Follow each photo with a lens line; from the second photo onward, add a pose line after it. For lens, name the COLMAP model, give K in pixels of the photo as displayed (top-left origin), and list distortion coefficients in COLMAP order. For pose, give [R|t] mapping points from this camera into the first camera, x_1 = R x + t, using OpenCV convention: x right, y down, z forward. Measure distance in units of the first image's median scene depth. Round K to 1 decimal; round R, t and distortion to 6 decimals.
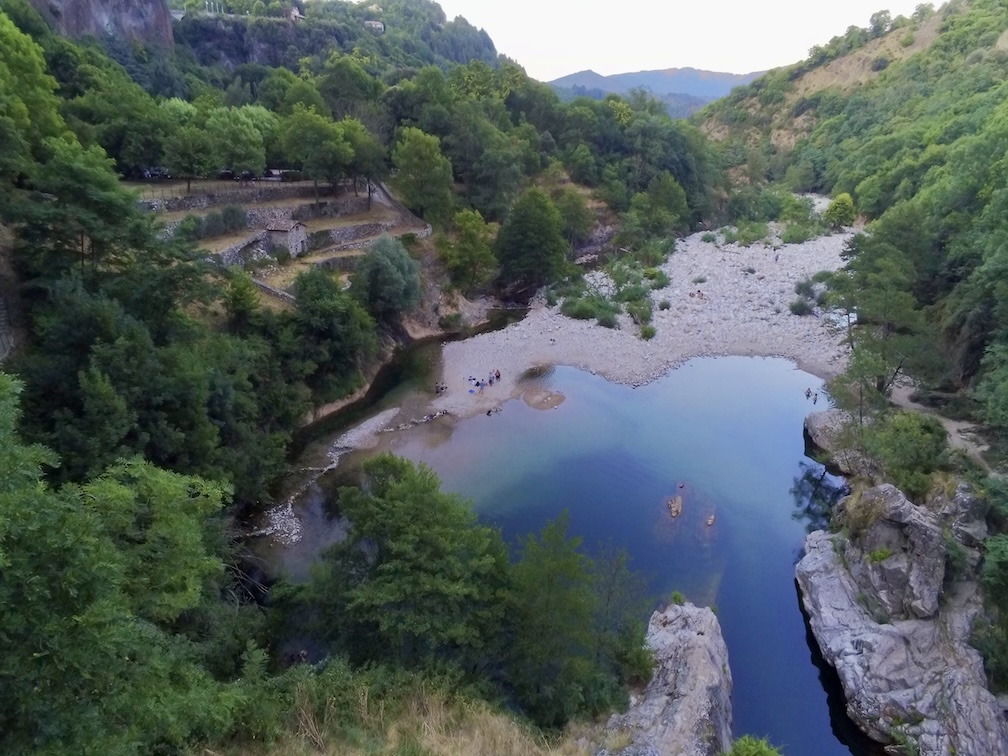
lens RADIAL K [[657.3, 0, 505.2], [0, 657.3, 376.1], [0, 0, 1]] dist [-0.000764, 0.000513]
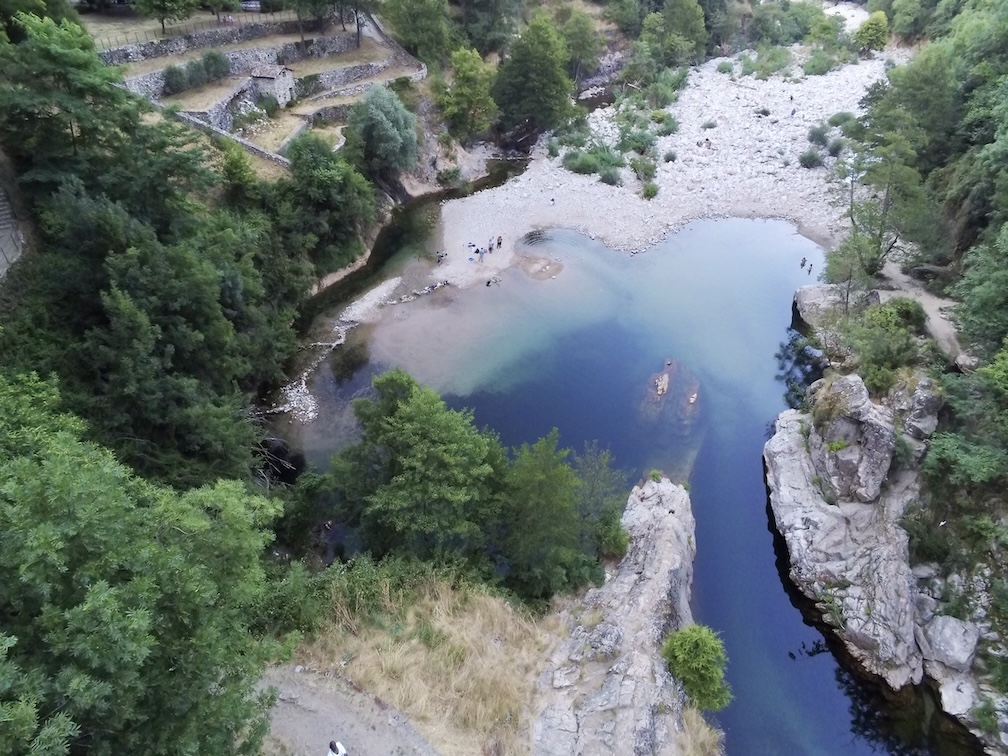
lens RADIAL K [[657.3, 0, 505.2], [0, 657.3, 377.7], [0, 0, 1]] dist [-0.000764, 0.000513]
pose [[0.999998, 0.001884, -0.001155, 0.003250], [-0.001518, 0.965544, 0.260237, -0.079647], [0.001605, -0.260235, 0.965544, -0.032050]]
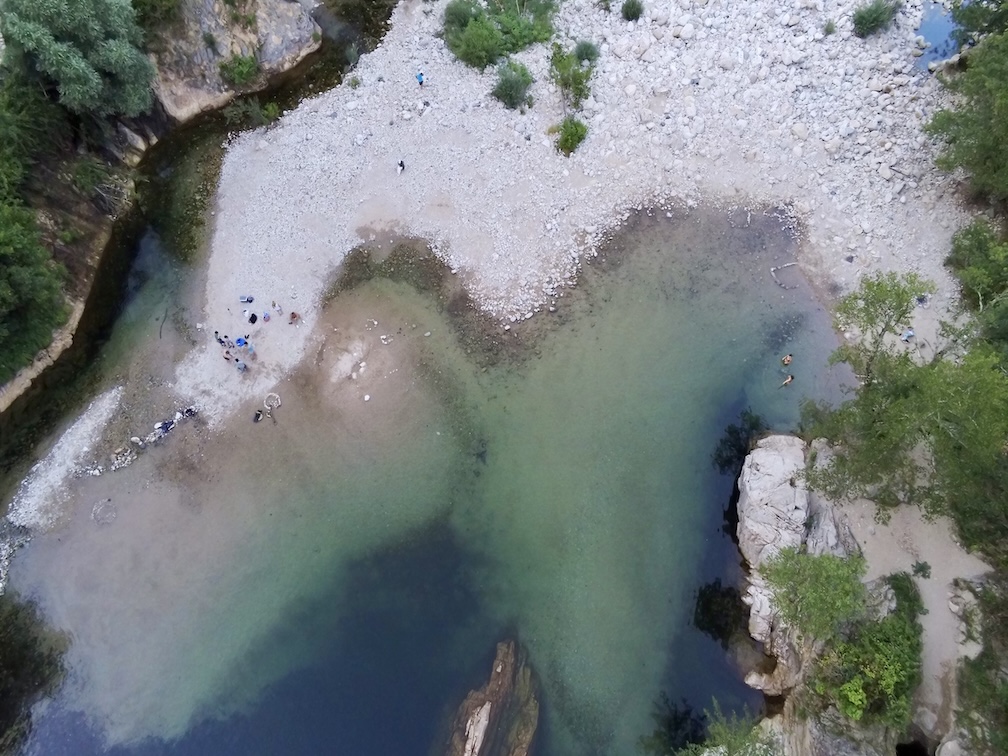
lens RADIAL K [[657.3, 0, 503.9], [0, 657.3, 377.9], [0, 0, 1]] dist [-0.000764, 0.000513]
pose [[0.999859, 0.016766, 0.000318, 0.243490], [-0.012215, 0.715224, 0.698789, -0.479124], [0.011489, -0.698694, 0.715328, 0.665970]]
